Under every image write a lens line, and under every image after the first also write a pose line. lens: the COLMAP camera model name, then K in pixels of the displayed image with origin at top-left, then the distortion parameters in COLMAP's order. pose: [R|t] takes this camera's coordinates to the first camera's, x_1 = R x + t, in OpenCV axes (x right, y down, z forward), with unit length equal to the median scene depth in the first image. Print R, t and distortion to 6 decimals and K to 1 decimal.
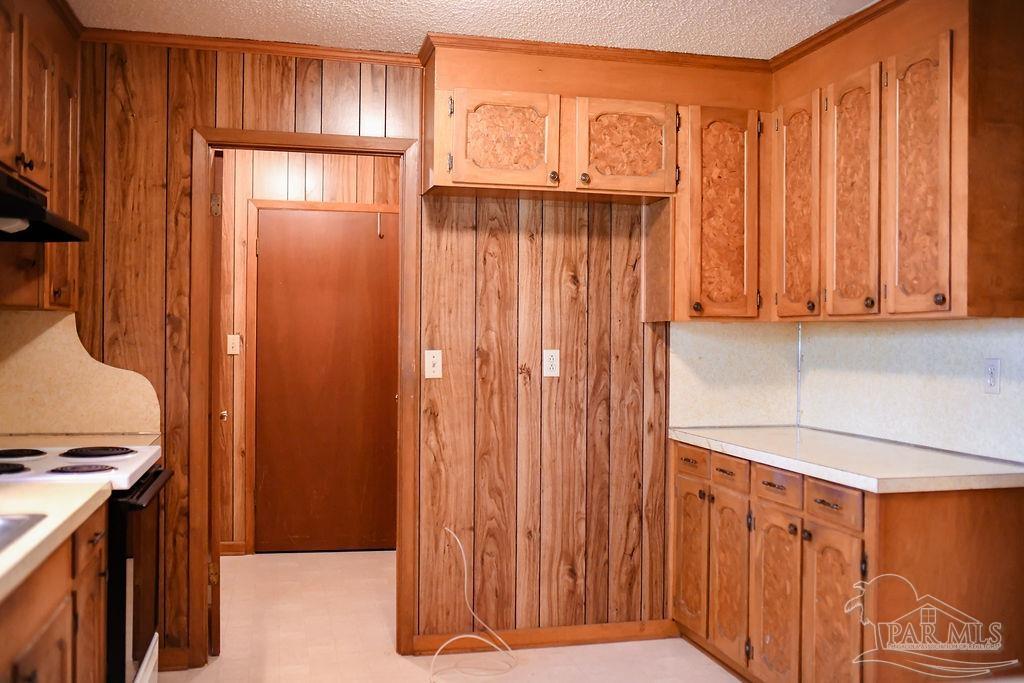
lens RADIAL K [[969.2, 0, 512.0], [0, 969.2, 341.5], [0, 0, 1]] dist [-0.068410, 0.097244]
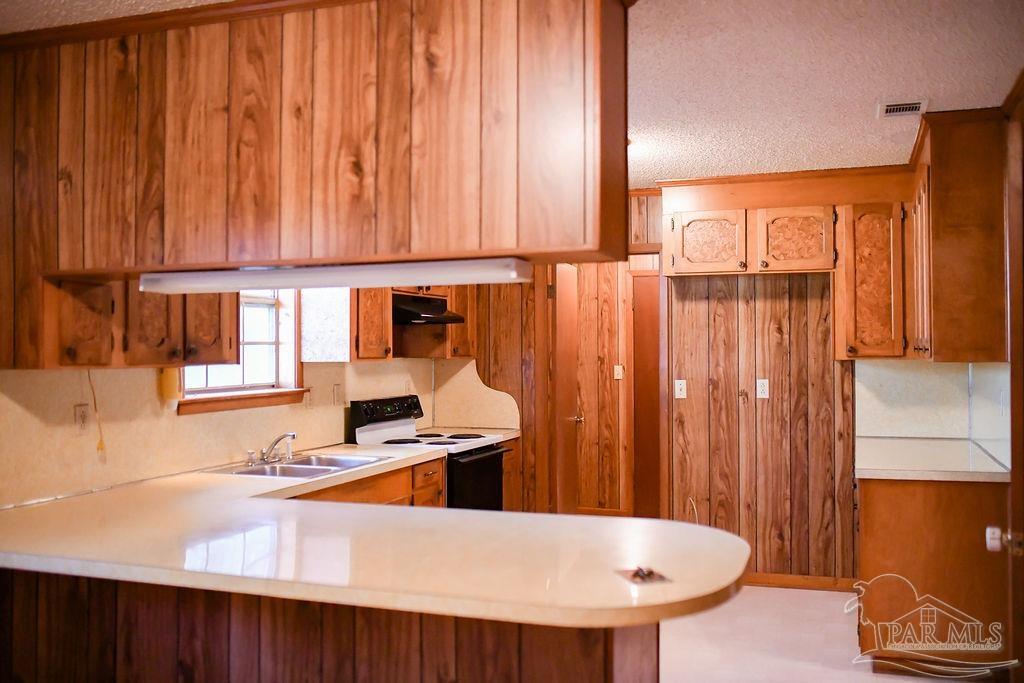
lens RADIAL K [[969.2, 0, 512.0], [0, 969.2, 341.5], [0, 0, 1]] dist [-0.068410, 0.097244]
pose [[0.836478, -0.018504, -0.547687, 0.522622], [0.011252, 0.999799, -0.016594, -0.028733], [0.547884, 0.007718, 0.836519, -0.411660]]
